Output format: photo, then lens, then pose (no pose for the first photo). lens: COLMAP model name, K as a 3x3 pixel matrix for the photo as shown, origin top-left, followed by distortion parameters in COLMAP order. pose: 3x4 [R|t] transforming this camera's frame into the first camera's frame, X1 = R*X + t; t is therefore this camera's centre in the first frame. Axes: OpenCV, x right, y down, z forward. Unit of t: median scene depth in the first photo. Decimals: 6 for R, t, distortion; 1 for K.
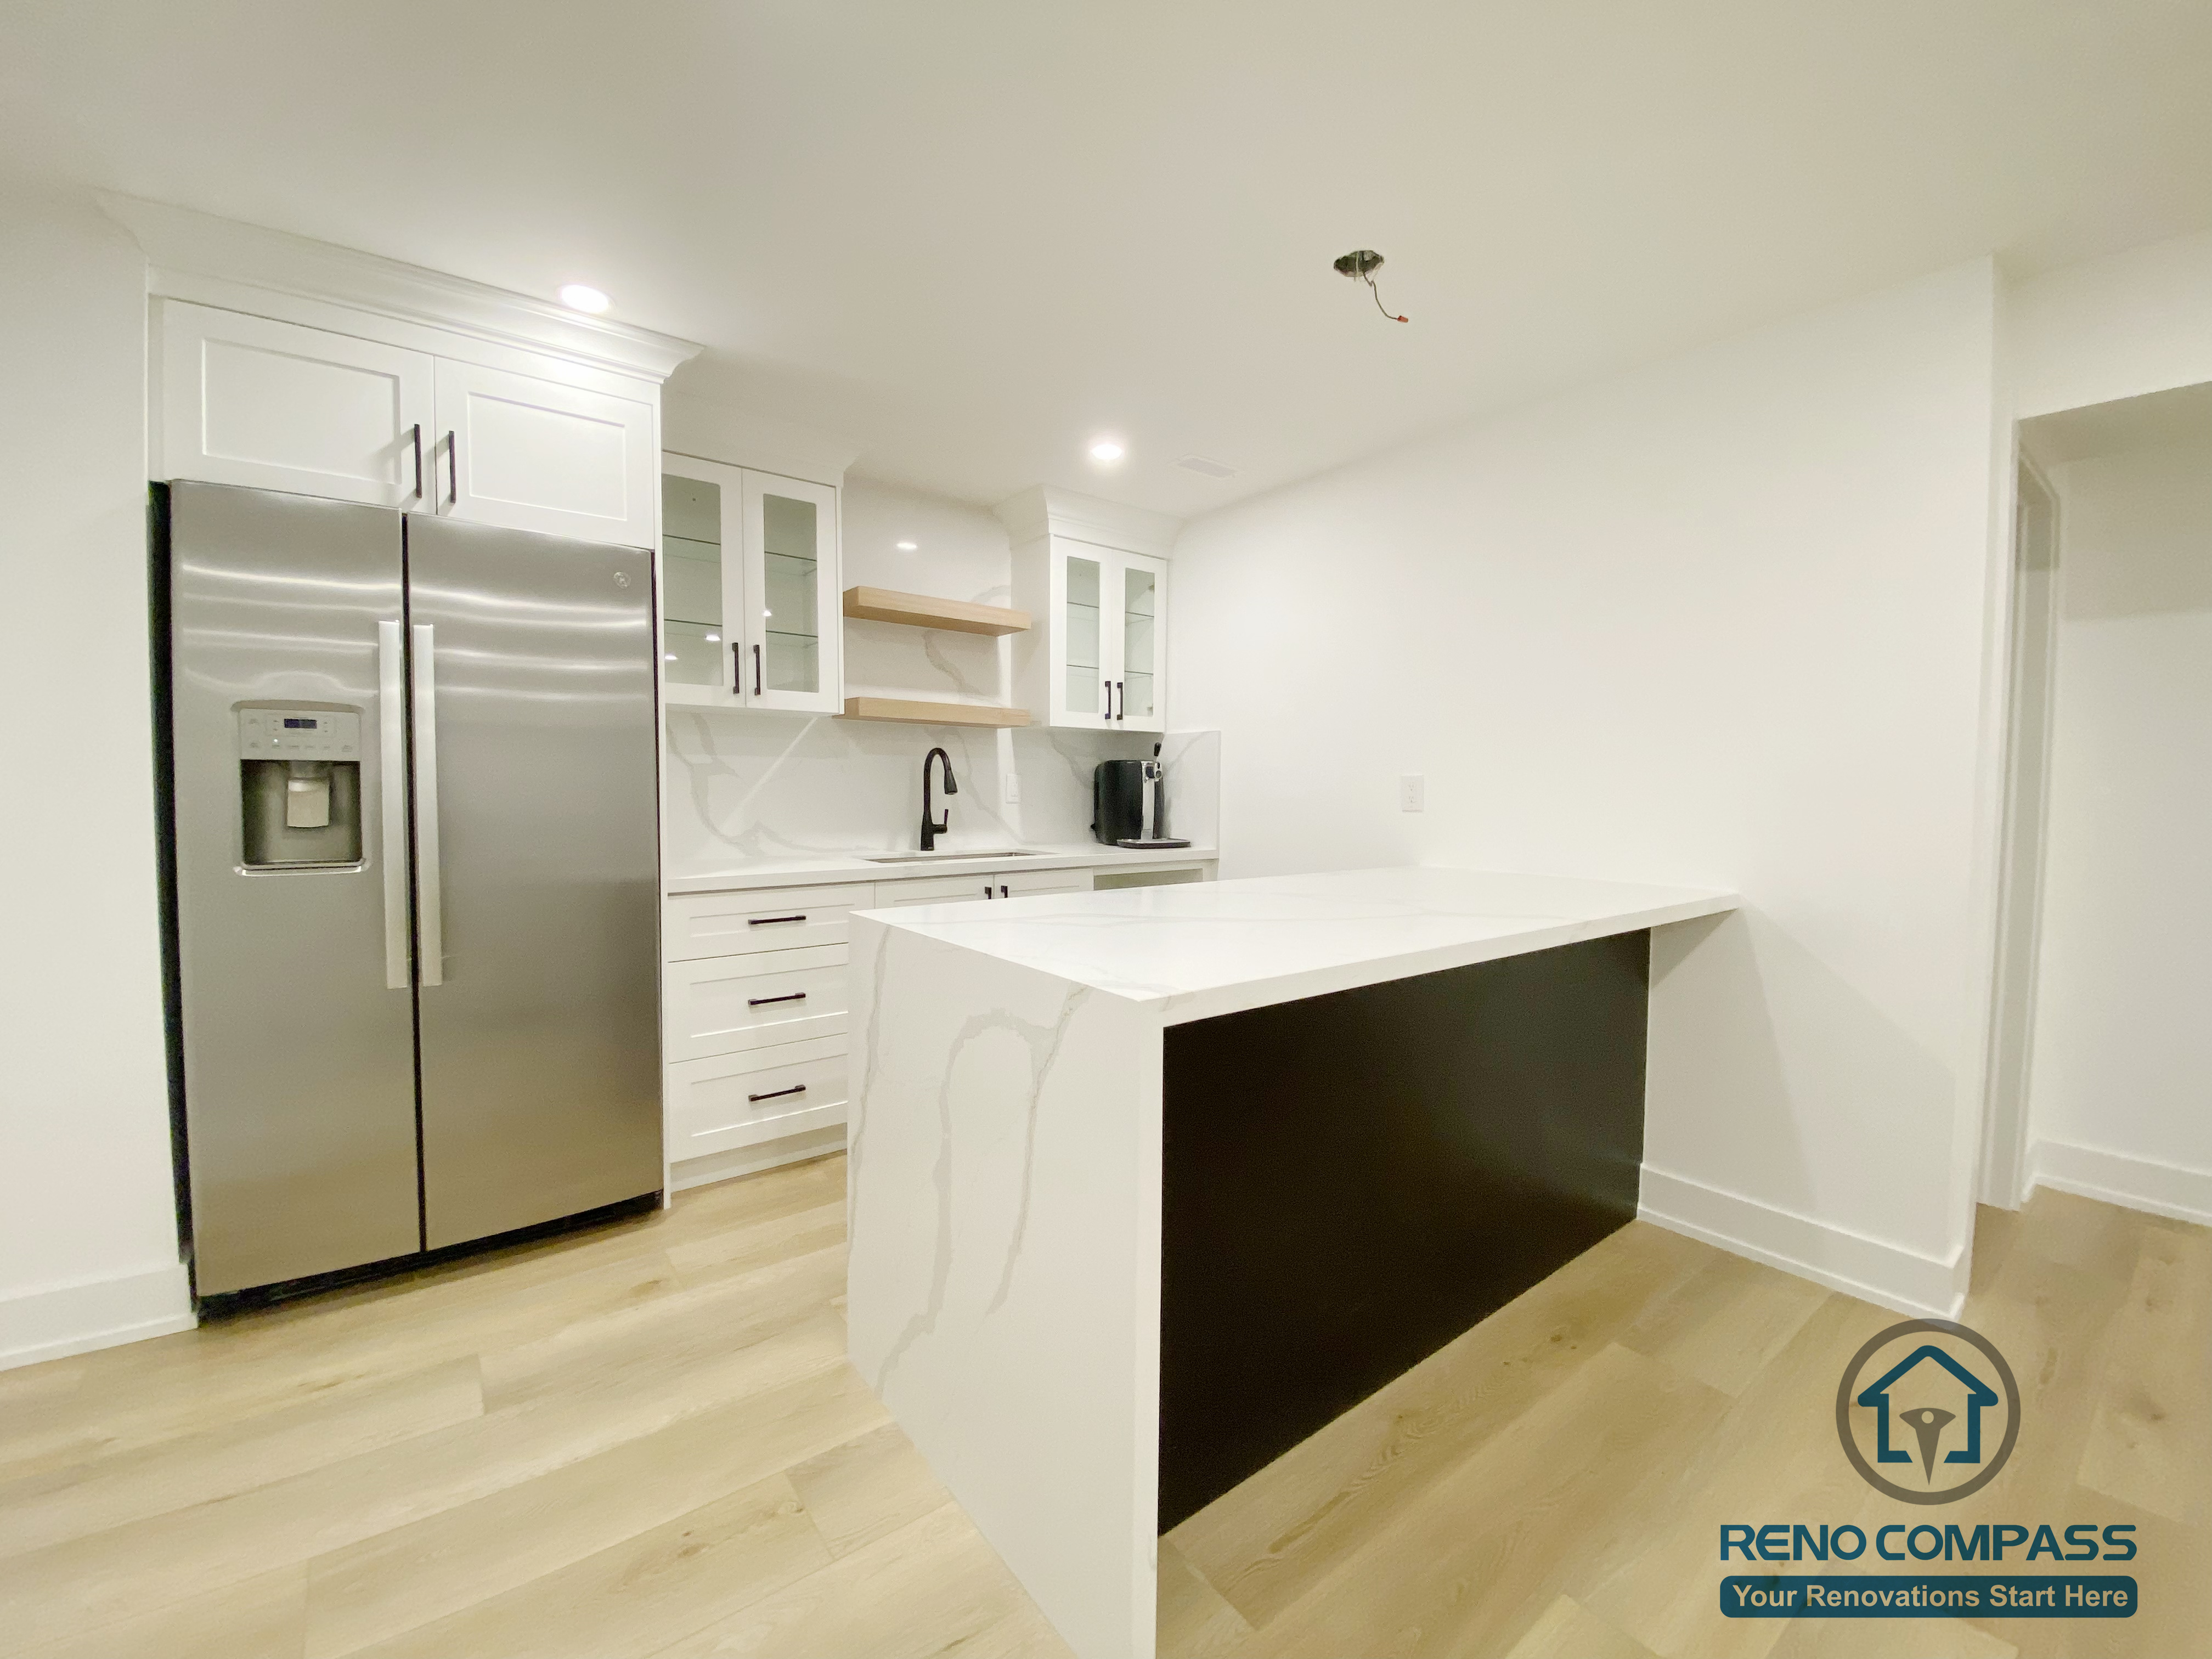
lens RADIAL K [[887.0, 0, 1106.0], [0, 887.0, 829.5], [0, 0, 1]] dist [0.026415, -0.021962]
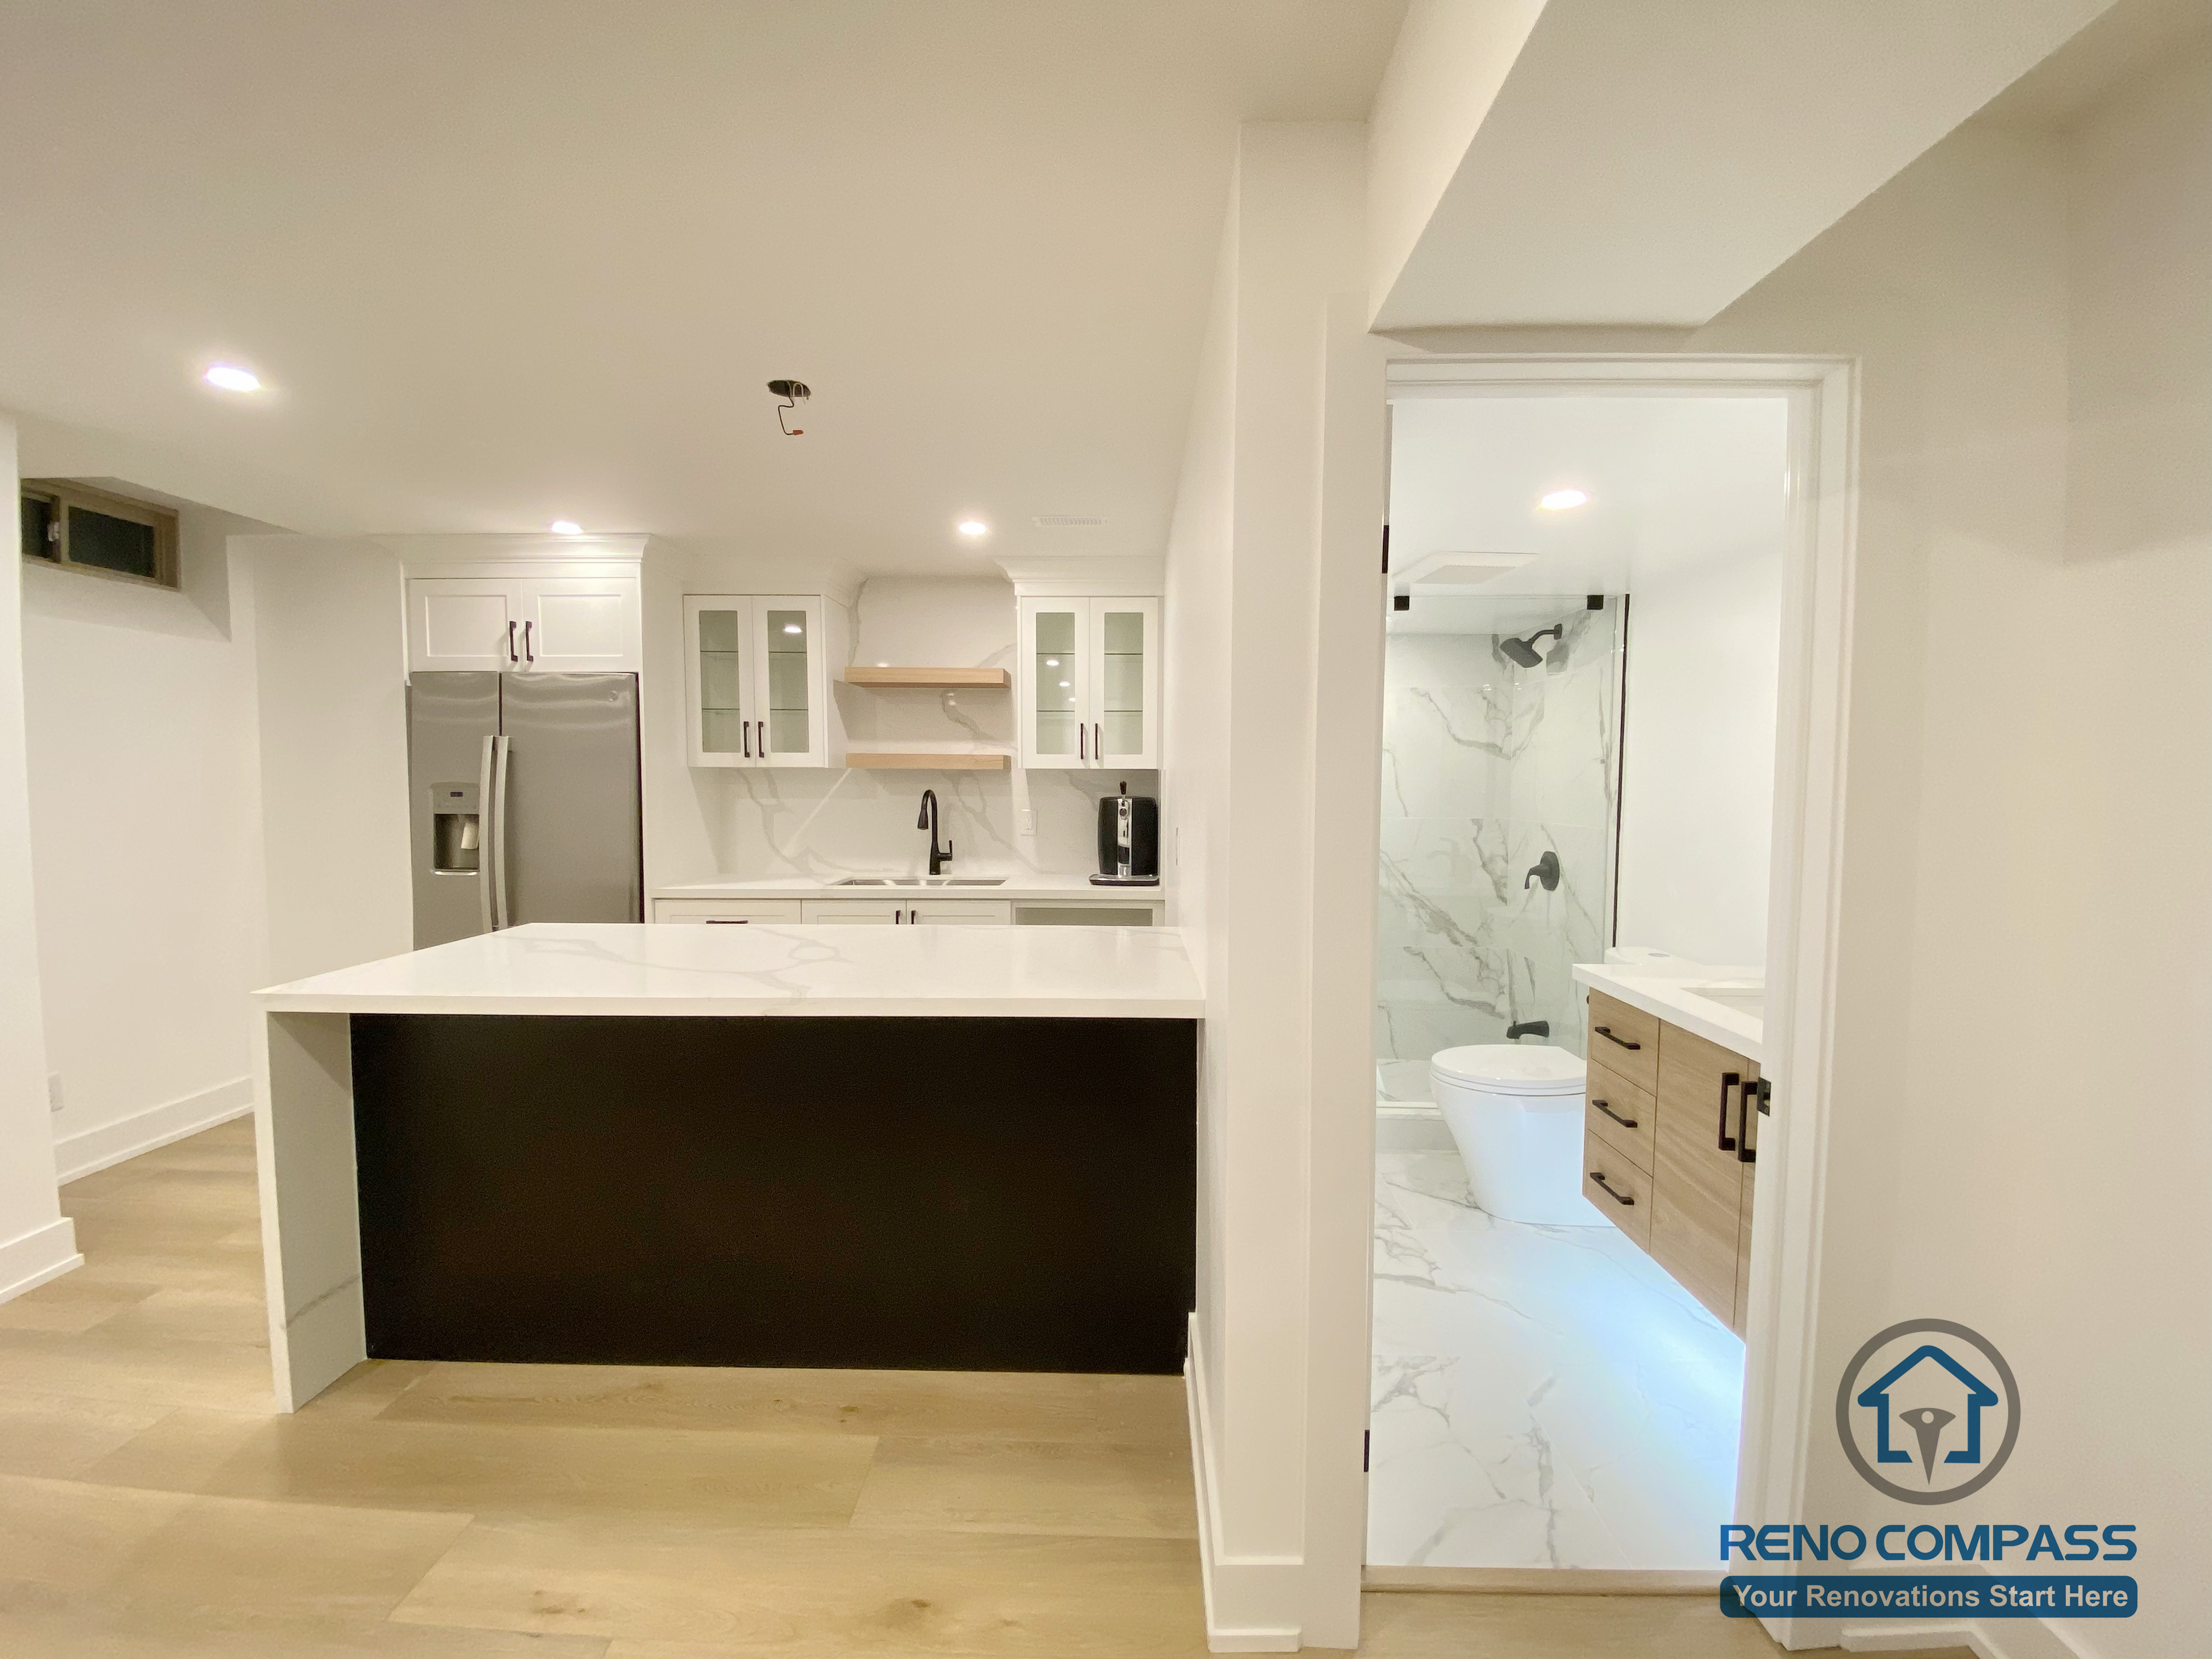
lens RADIAL K [[890.0, 0, 1106.0], [0, 890.0, 829.5], [0, 0, 1]] dist [0.027710, -0.023428]
pose [[0.782417, 0.029651, -0.622049, 1.020049], [-0.029144, 0.999515, 0.010986, -0.080379], [0.622073, 0.009533, 0.782901, 0.286629]]
